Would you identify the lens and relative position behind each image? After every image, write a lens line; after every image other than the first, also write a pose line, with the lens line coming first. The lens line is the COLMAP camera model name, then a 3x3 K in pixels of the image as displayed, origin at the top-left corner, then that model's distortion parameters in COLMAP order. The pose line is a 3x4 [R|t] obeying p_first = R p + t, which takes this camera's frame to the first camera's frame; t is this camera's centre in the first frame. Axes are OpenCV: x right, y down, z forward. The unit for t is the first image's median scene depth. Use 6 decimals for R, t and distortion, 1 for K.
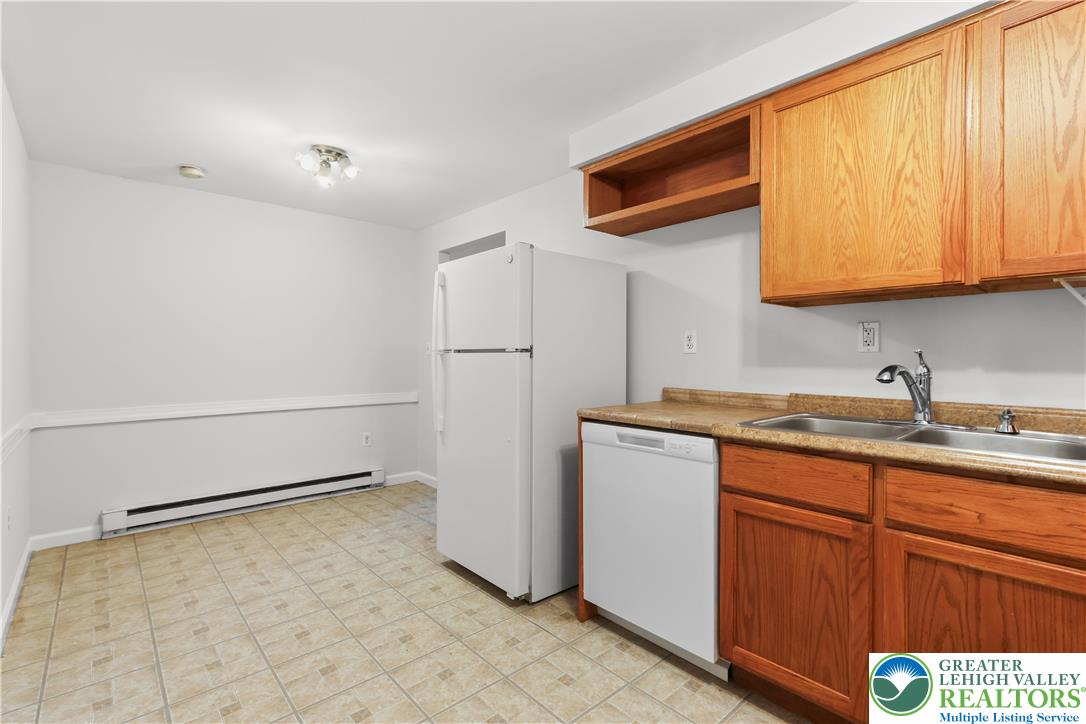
lens RADIAL K [[498.7, 0, 539.6], [0, 498.7, 355.1], [0, 0, 1]] dist [-0.000615, 0.000418]
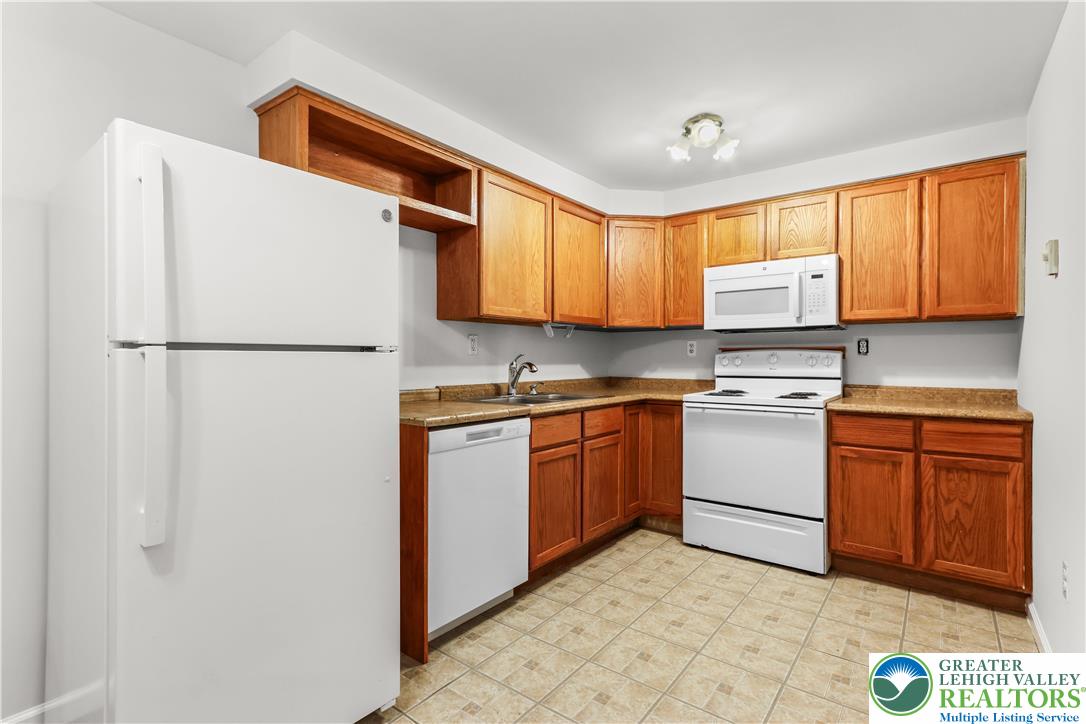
lens RADIAL K [[530.3, 0, 543.0], [0, 530.3, 362.0], [0, 0, 1]] dist [0.038747, 0.000435]
pose [[-0.198788, -0.010001, 0.979992, -1.123004], [-0.006254, 0.999941, 0.008936, 0.000307], [-0.980023, -0.004353, -0.198838, 1.276257]]
